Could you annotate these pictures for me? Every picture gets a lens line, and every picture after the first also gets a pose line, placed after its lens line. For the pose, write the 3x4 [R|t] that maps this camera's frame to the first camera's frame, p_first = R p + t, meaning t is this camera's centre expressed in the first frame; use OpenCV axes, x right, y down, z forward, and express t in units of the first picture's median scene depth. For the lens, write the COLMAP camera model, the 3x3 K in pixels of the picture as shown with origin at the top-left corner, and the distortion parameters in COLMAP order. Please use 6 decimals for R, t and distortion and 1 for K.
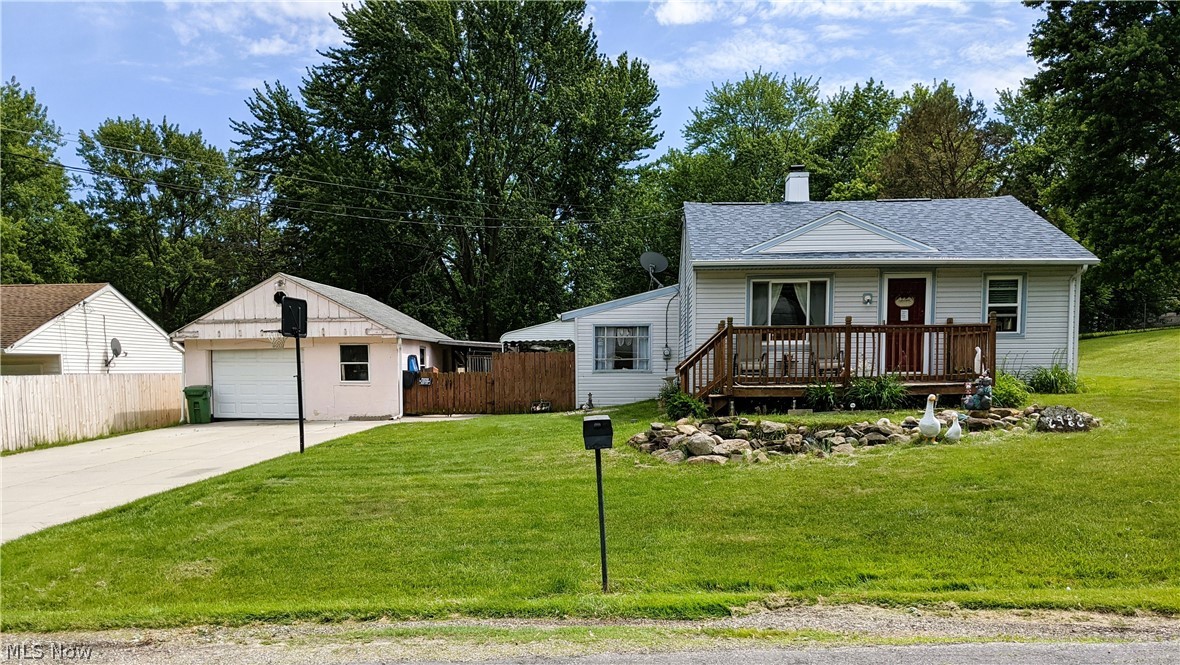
lens RADIAL K [[920.6, 0, 584.2], [0, 920.6, 442.8], [0, 0, 1]] dist [0.048704, -0.080986]
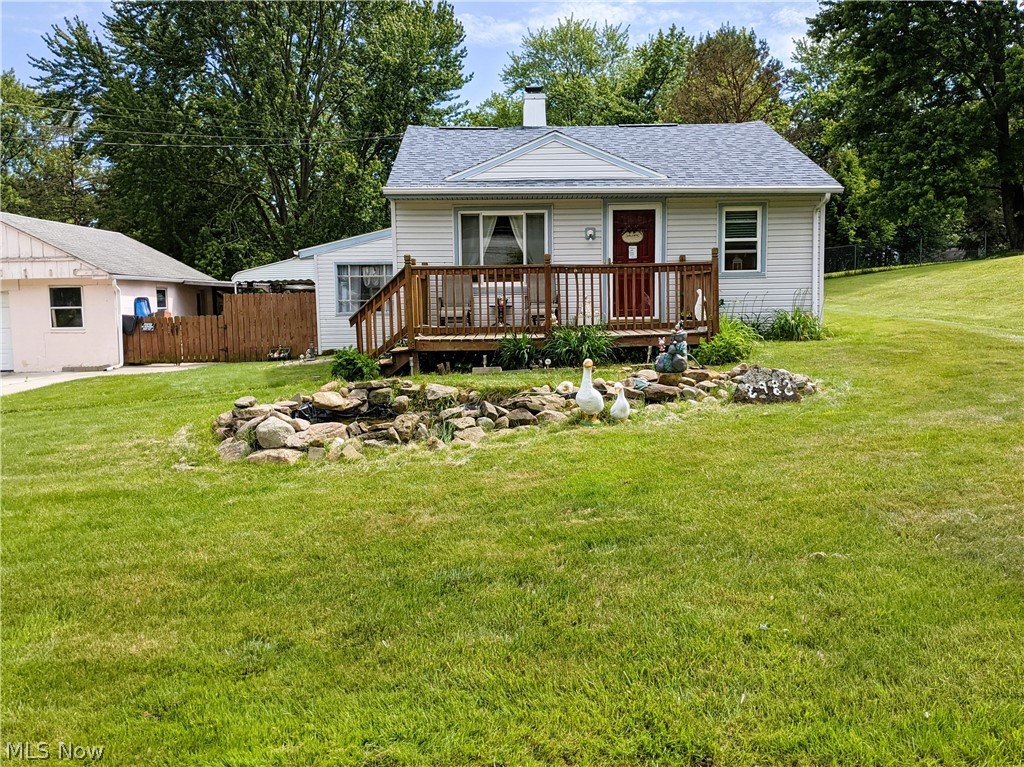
lens RADIAL K [[833.0, 0, 512.0], [0, 833.0, 383.5], [0, 0, 1]] dist [0.050303, -0.088132]
pose [[0.997082, -0.016524, 0.074532, 0.121994], [0.015198, 0.999716, 0.018333, -0.021096], [-0.074814, -0.017147, 0.997050, 0.154424]]
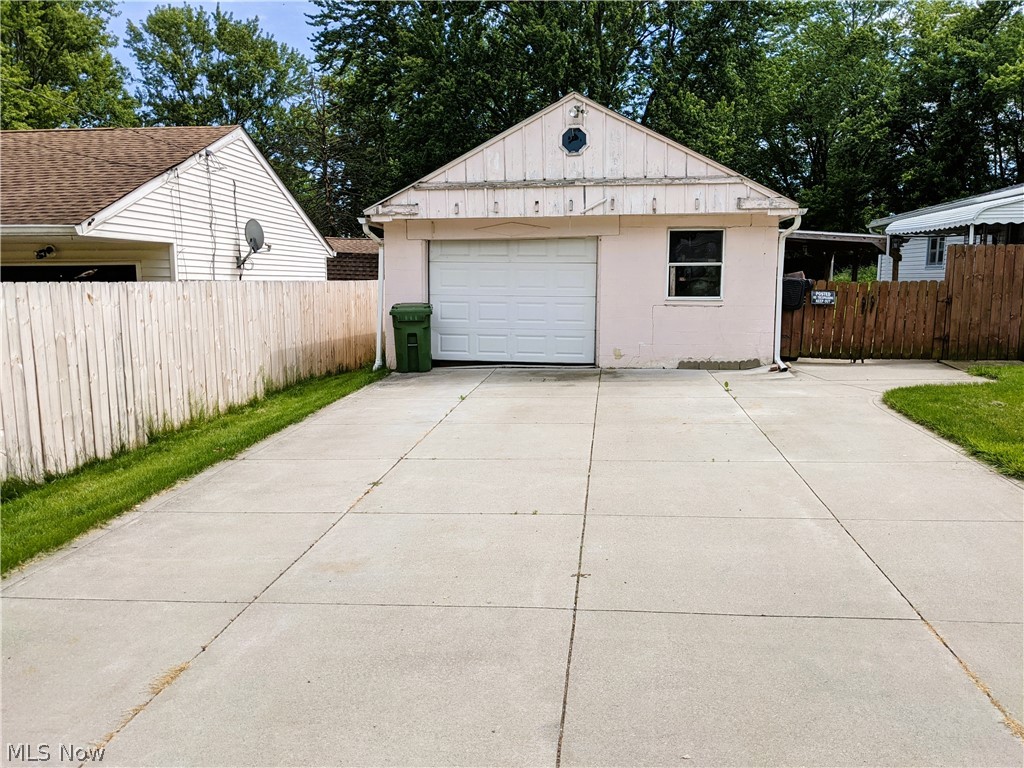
lens RADIAL K [[789.9, 0, 512.0], [0, 789.9, 384.0], [0, 0, 1]] dist [0.044816, -0.082098]
pose [[0.999476, 0.011165, -0.030397, -0.345117], [-0.009689, 0.998788, 0.048262, -0.037305], [0.030899, -0.047942, 0.998372, 0.529029]]
